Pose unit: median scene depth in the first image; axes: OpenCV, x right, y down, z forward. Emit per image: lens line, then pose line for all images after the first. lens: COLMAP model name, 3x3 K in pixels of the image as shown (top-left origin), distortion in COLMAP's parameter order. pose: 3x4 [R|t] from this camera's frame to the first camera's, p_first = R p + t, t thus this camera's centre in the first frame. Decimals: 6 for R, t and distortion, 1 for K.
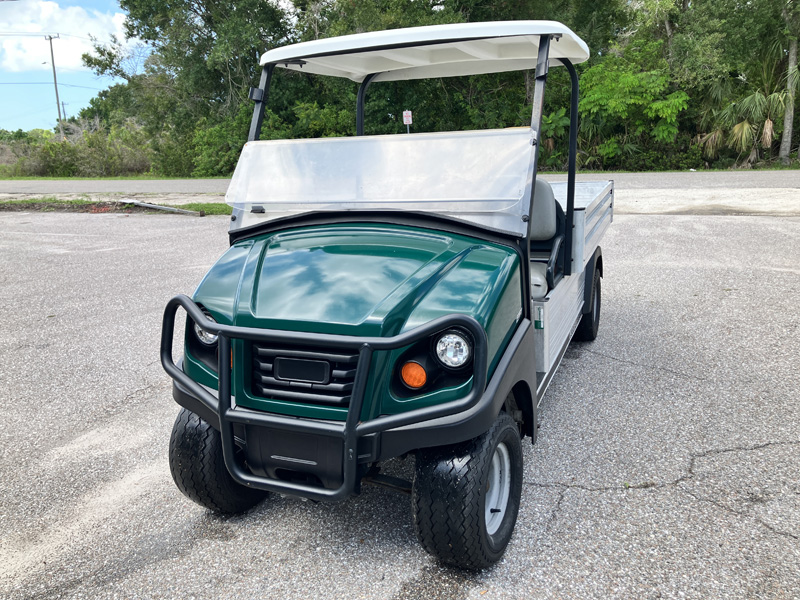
lens RADIAL K [[662.0, 0, 392.9], [0, 662.0, 296.5], [0, 0, 1]] dist [0.039647, -0.029966]
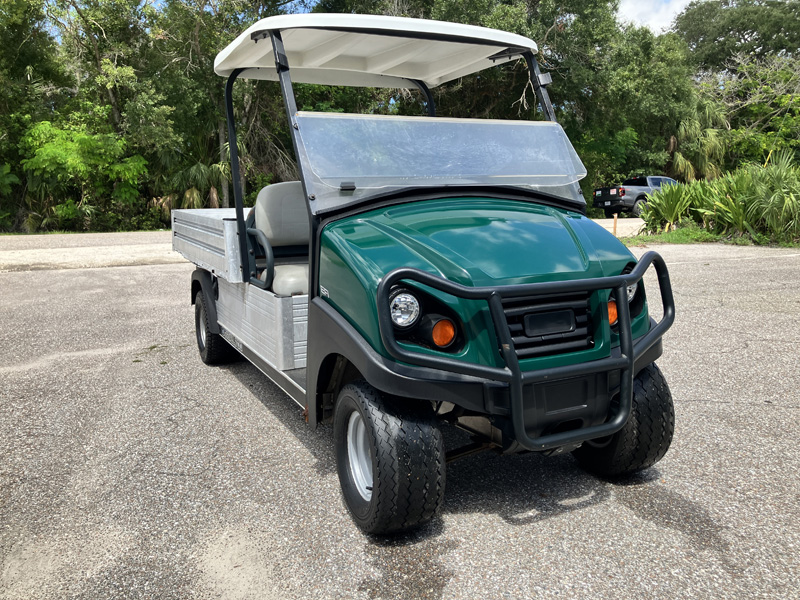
lens RADIAL K [[662.0, 0, 398.3], [0, 662.0, 297.3], [0, 0, 1]] dist [0.039647, -0.029966]
pose [[0.652445, -0.084765, 0.753080, -0.697033], [0.162557, 0.986248, -0.029824, 0.042636], [-0.740196, 0.141877, 0.657252, 0.326974]]
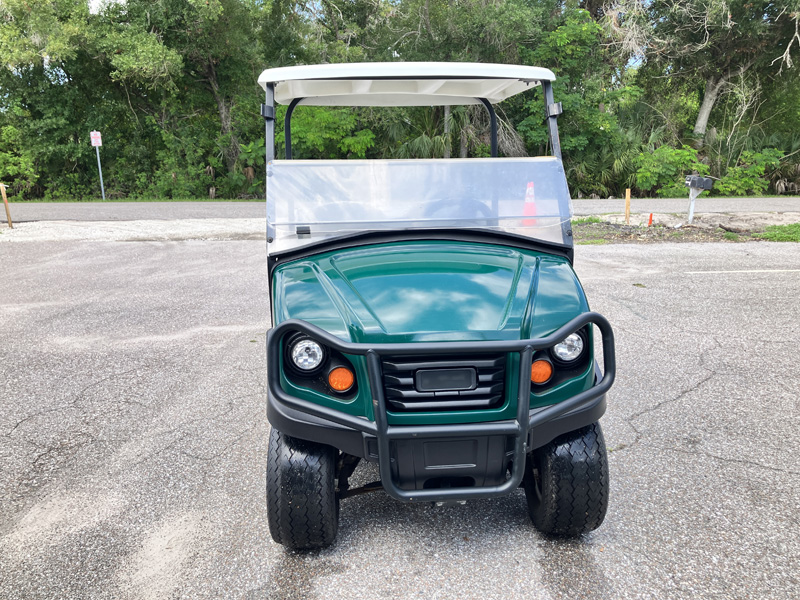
lens RADIAL K [[662.0, 0, 393.1], [0, 662.0, 302.6], [0, 0, 1]] dist [0.039647, -0.029966]
pose [[0.881972, -0.065155, 0.466776, -0.455529], [0.080558, 0.996664, -0.013094, -0.002261], [-0.464366, 0.049151, 0.884279, 0.072706]]
